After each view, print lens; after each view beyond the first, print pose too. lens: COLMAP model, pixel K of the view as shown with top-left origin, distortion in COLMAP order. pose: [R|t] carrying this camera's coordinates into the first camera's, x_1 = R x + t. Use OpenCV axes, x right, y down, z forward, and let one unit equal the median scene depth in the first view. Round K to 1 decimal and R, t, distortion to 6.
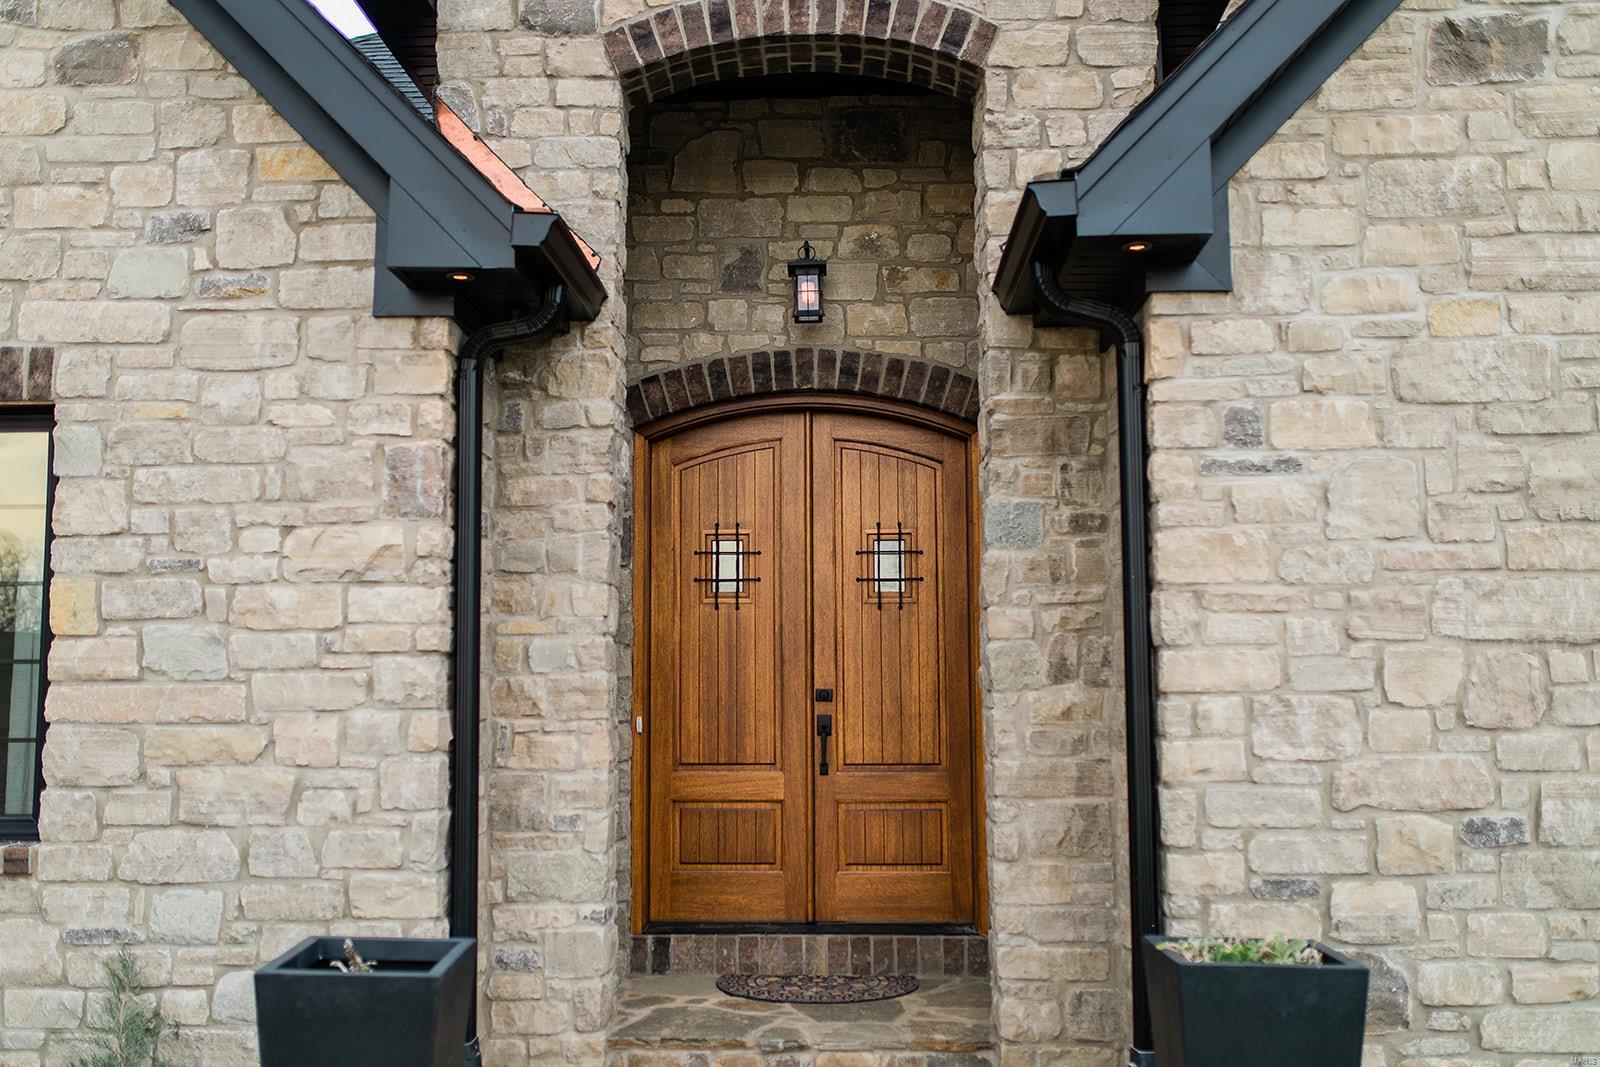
lens RADIAL K [[1562.2, 0, 793.9], [0, 1562.2, 533.4], [0, 0, 1]] dist [-0.000705, 0.000000]
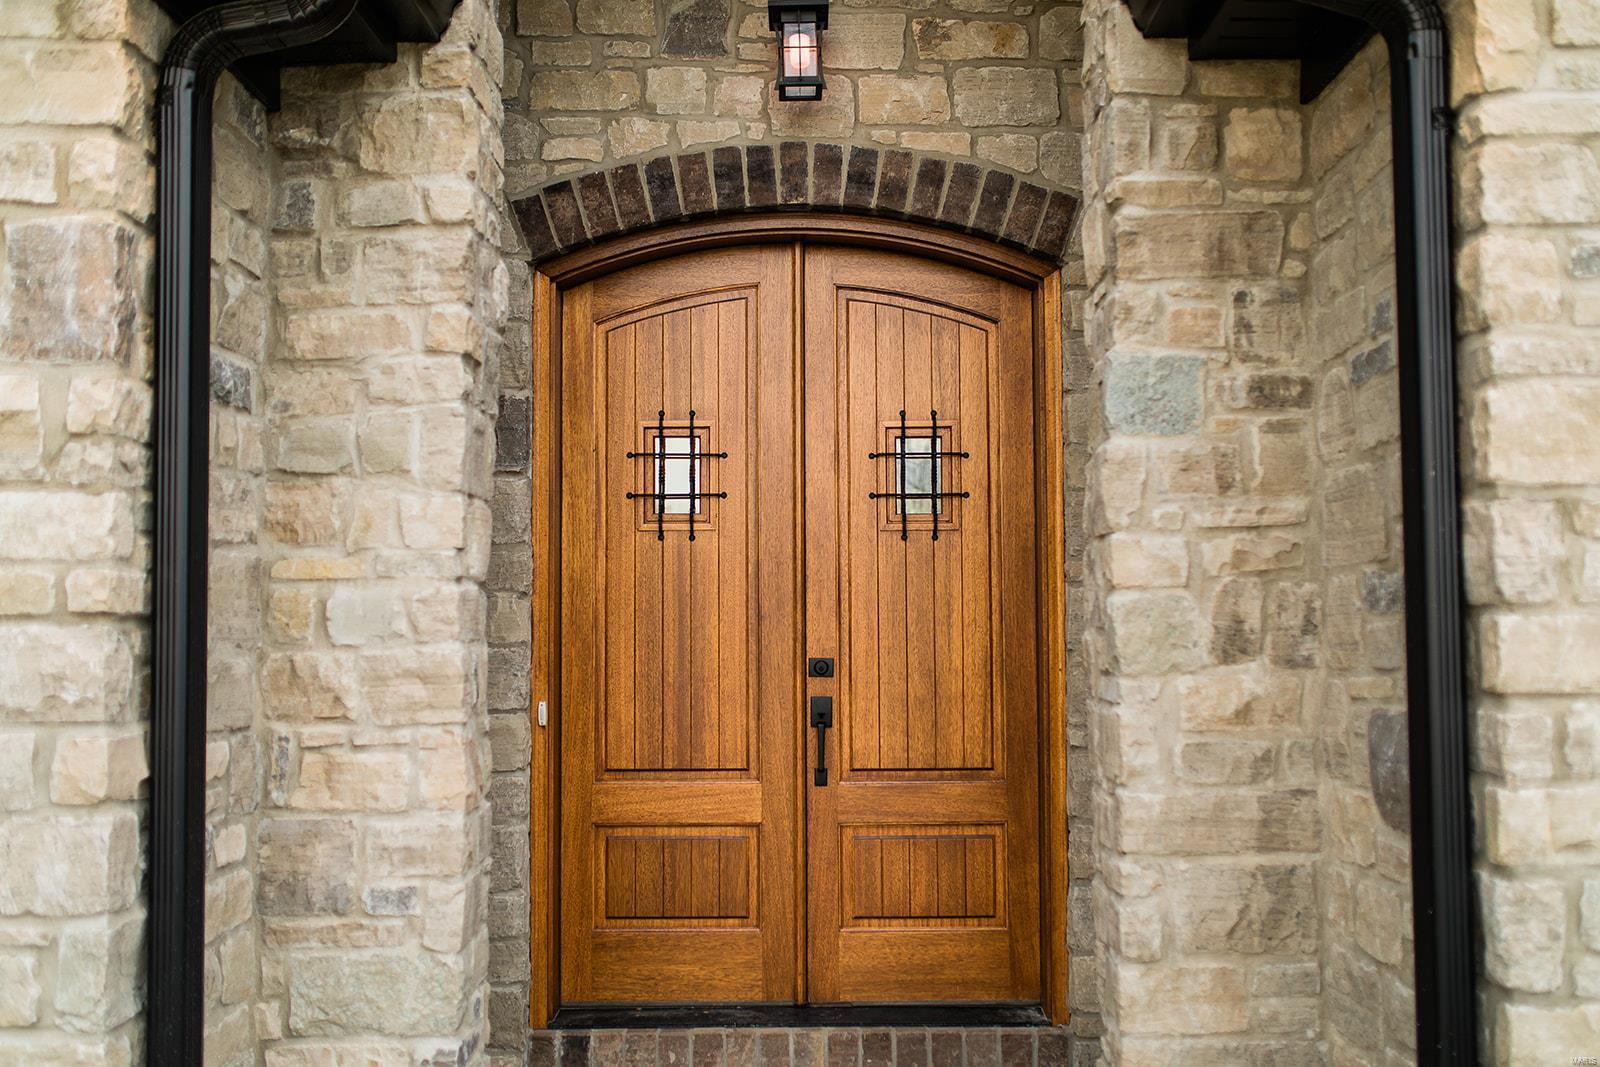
lens RADIAL K [[1562.2, 0, 840.6], [0, 1562.2, 530.0], [0, 0, 1]] dist [-0.000705, 0.000000]
pose [[0.998781, 0.001268, 0.049344, -0.006933], [-0.003176, 0.999250, 0.038600, 0.022986], [-0.049258, -0.038709, 0.998036, 0.409582]]
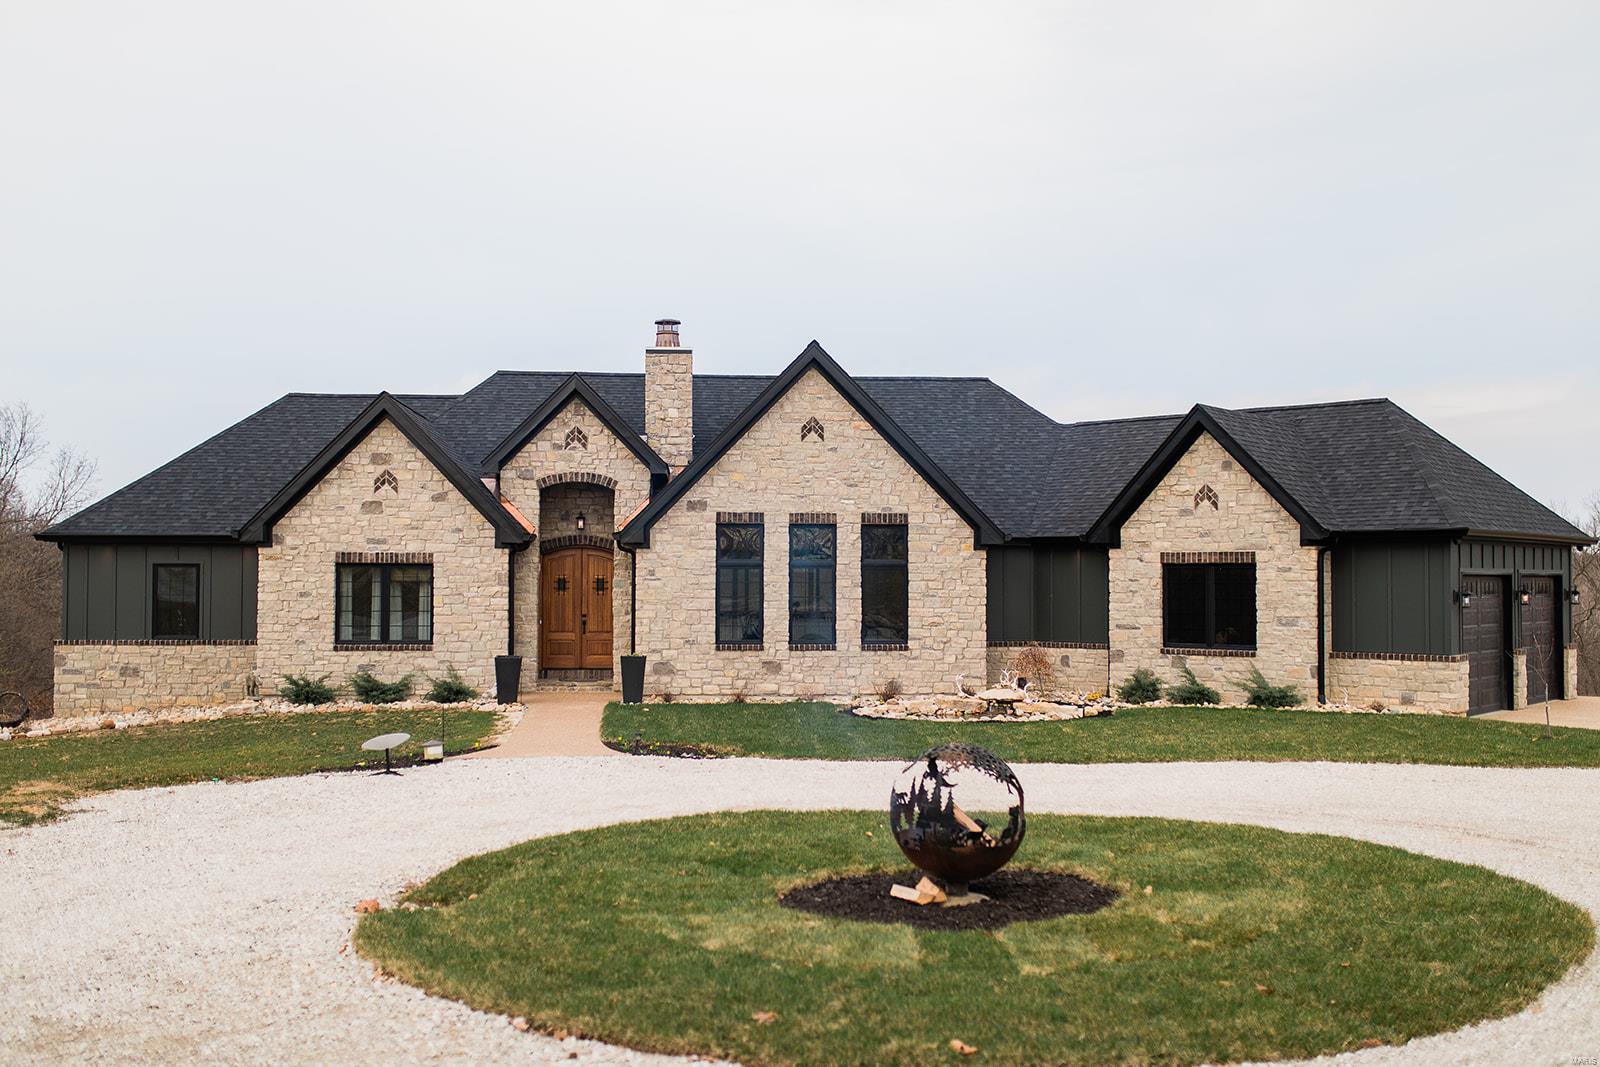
lens RADIAL K [[1562.2, 0, 806.0], [0, 1562.2, 529.1], [0, 0, 1]] dist [-0.000705, 0.000000]
pose [[0.994617, 0.008918, 0.103237, 0.217899], [-0.016308, 0.997346, 0.070961, -0.543110], [-0.102330, -0.072262, 0.992122, -4.003569]]
